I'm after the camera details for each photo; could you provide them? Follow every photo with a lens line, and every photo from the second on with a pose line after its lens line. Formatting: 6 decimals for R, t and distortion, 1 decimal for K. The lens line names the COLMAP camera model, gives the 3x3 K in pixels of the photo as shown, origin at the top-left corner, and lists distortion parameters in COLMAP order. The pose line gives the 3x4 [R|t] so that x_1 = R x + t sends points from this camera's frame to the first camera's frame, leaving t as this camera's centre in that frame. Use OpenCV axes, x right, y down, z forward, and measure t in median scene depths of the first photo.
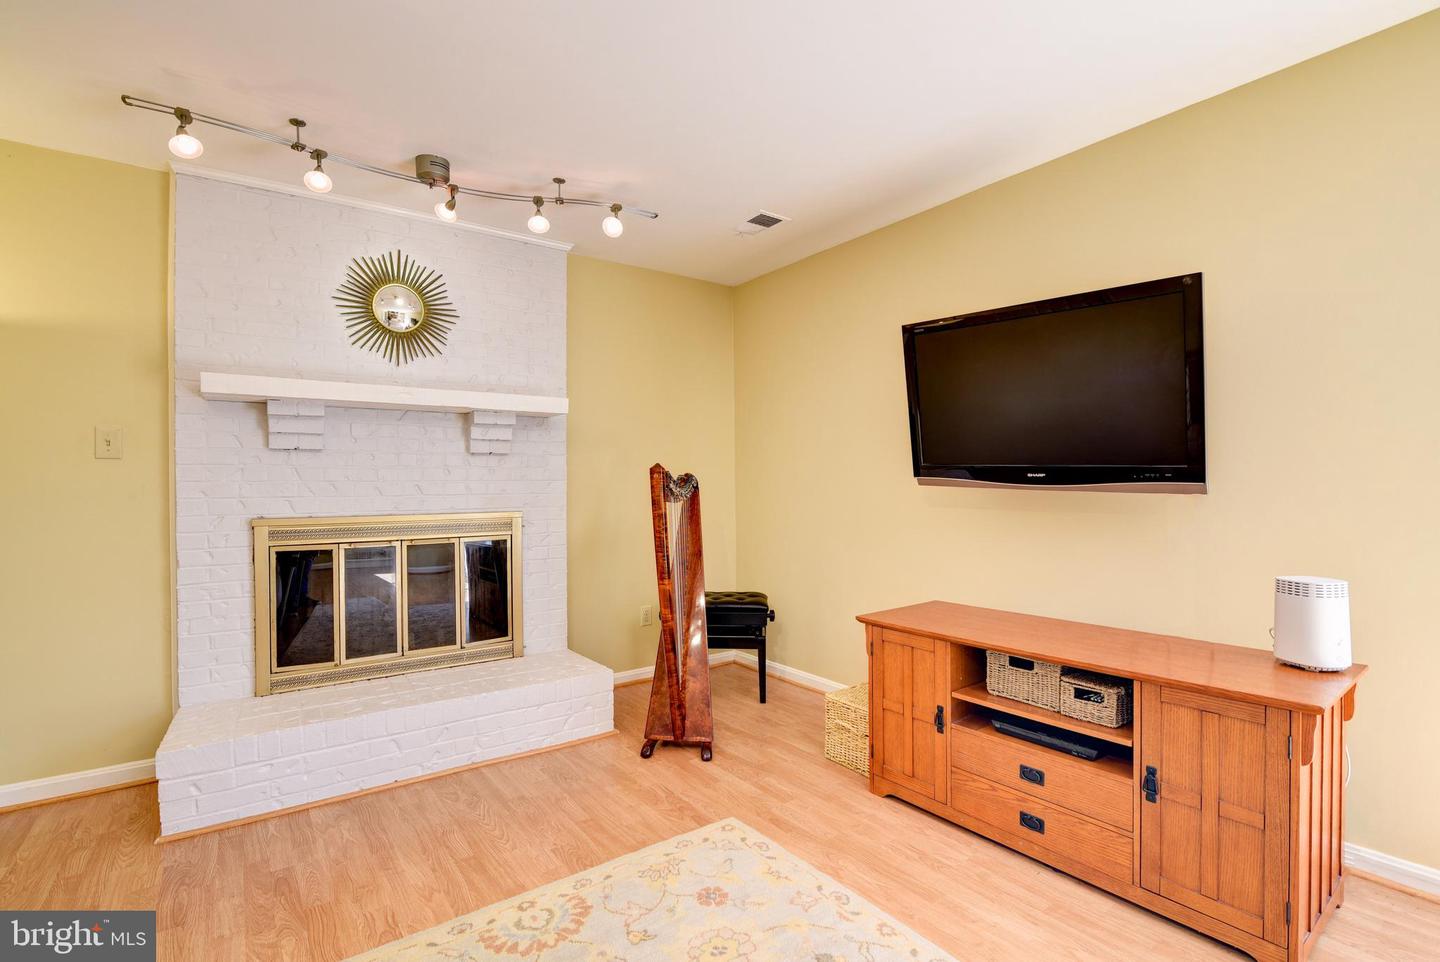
lens RADIAL K [[658.1, 0, 719.0], [0, 658.1, 487.1], [0, 0, 1]] dist [-0.021513, 0.000623]
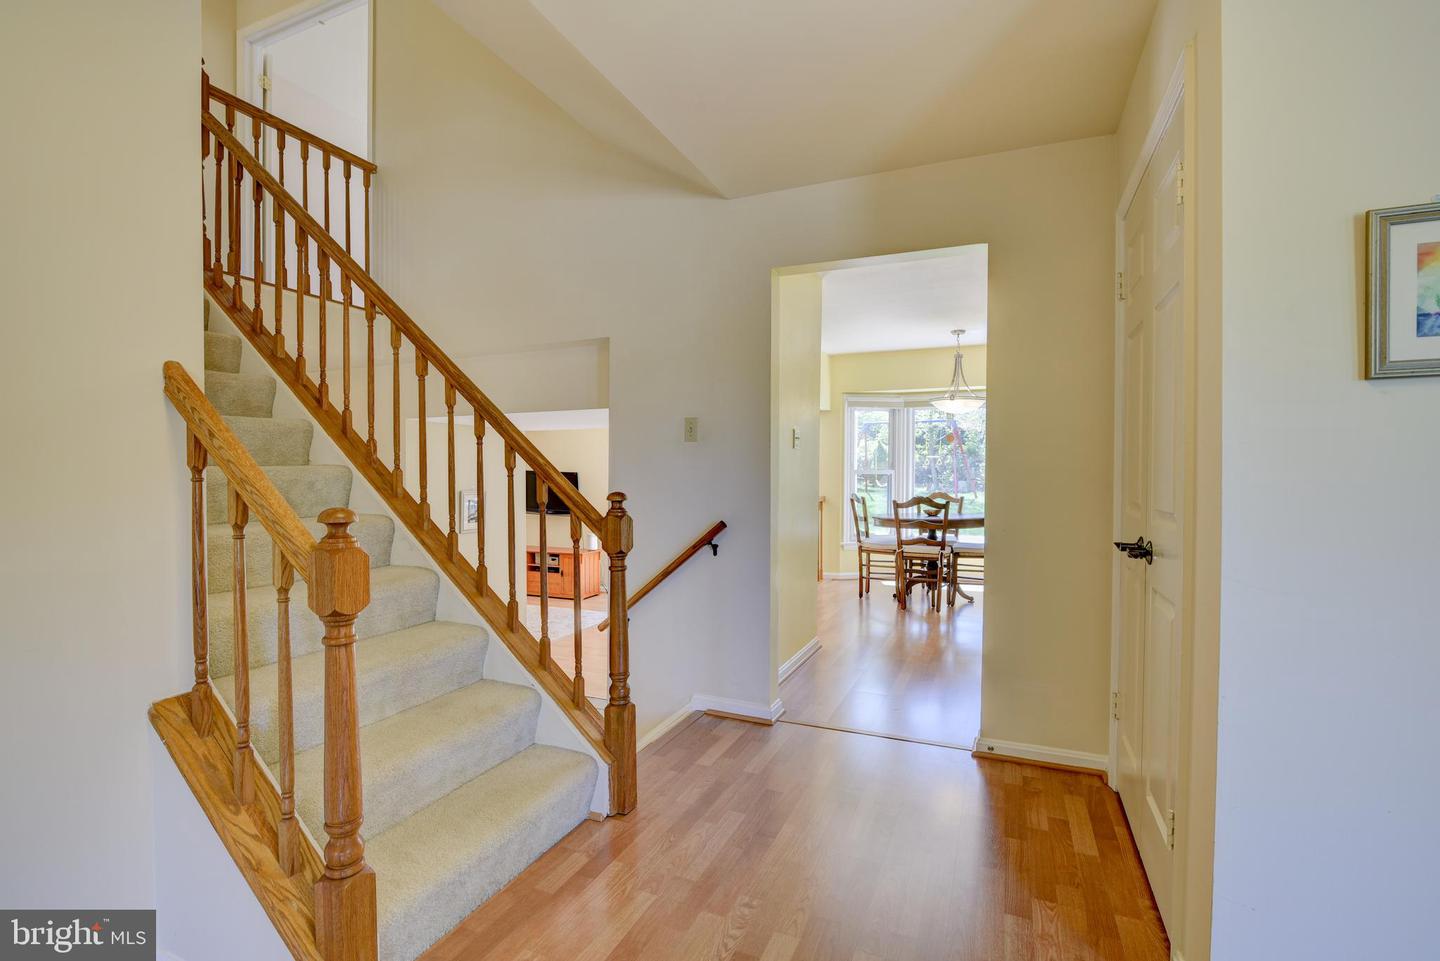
lens RADIAL K [[653.2, 0, 720.0], [0, 653.2, 480.5], [0, 0, 1]] dist [0.000487, 0.000135]
pose [[0.865067, 0.003601, 0.501644, -0.594195], [-0.007200, 0.999960, 0.005238, -0.224359], [-0.501605, -0.008143, 0.865058, -2.792736]]
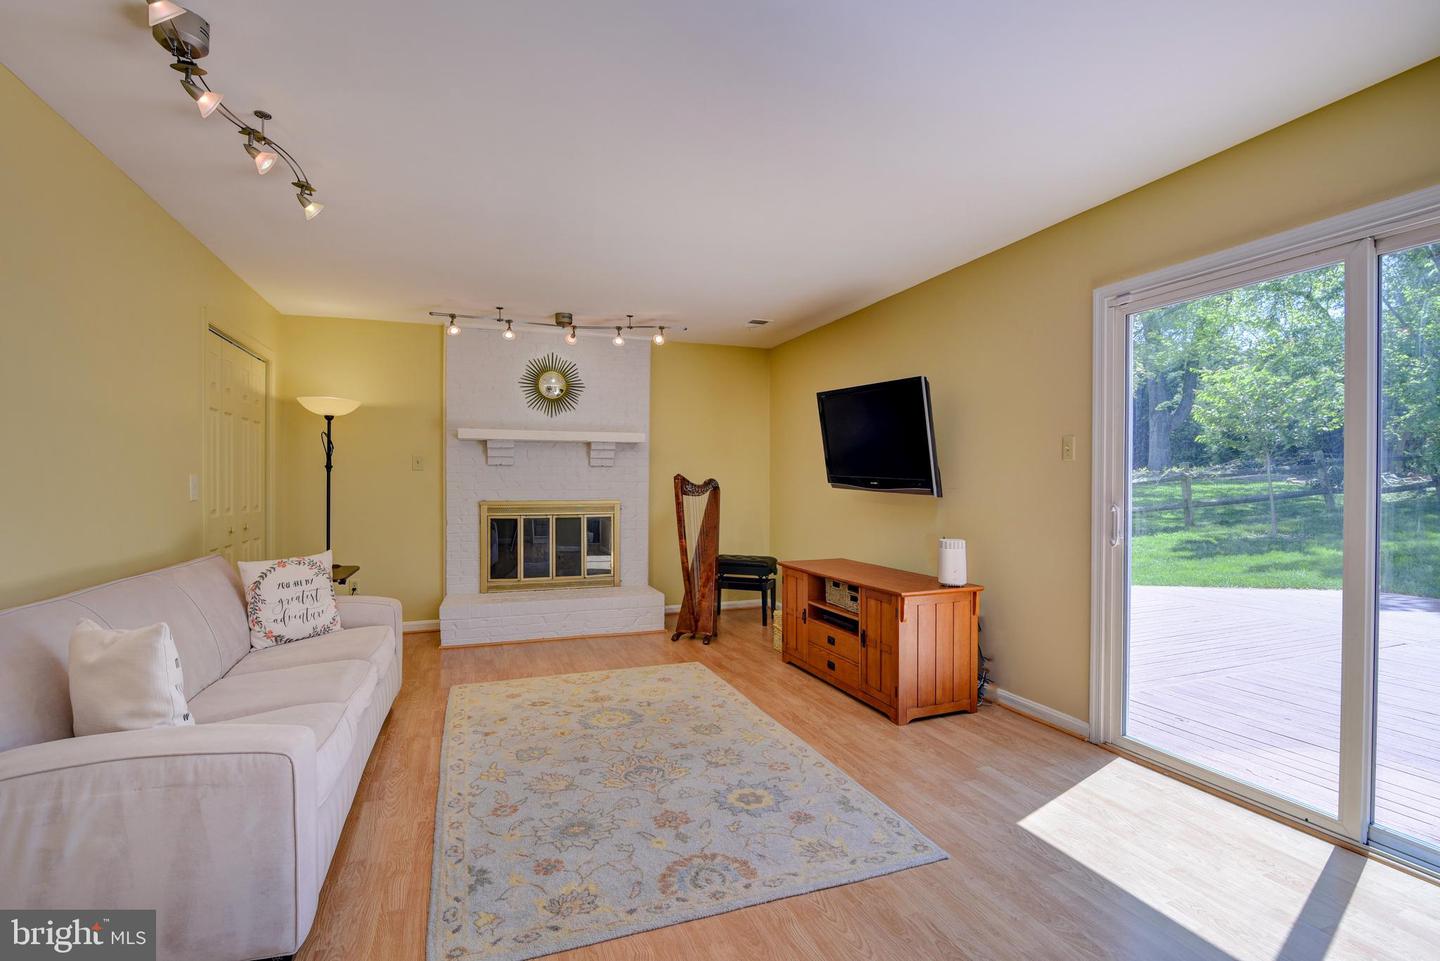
lens RADIAL K [[658.1, 0, 719.0], [0, 658.1, 486.6], [0, 0, 1]] dist [-0.021513, 0.000623]
pose [[0.962910, 0.011213, -0.269588, 0.508196], [-0.009844, 0.999931, 0.006431, -0.014683], [0.269642, -0.003538, 0.962954, -0.708072]]
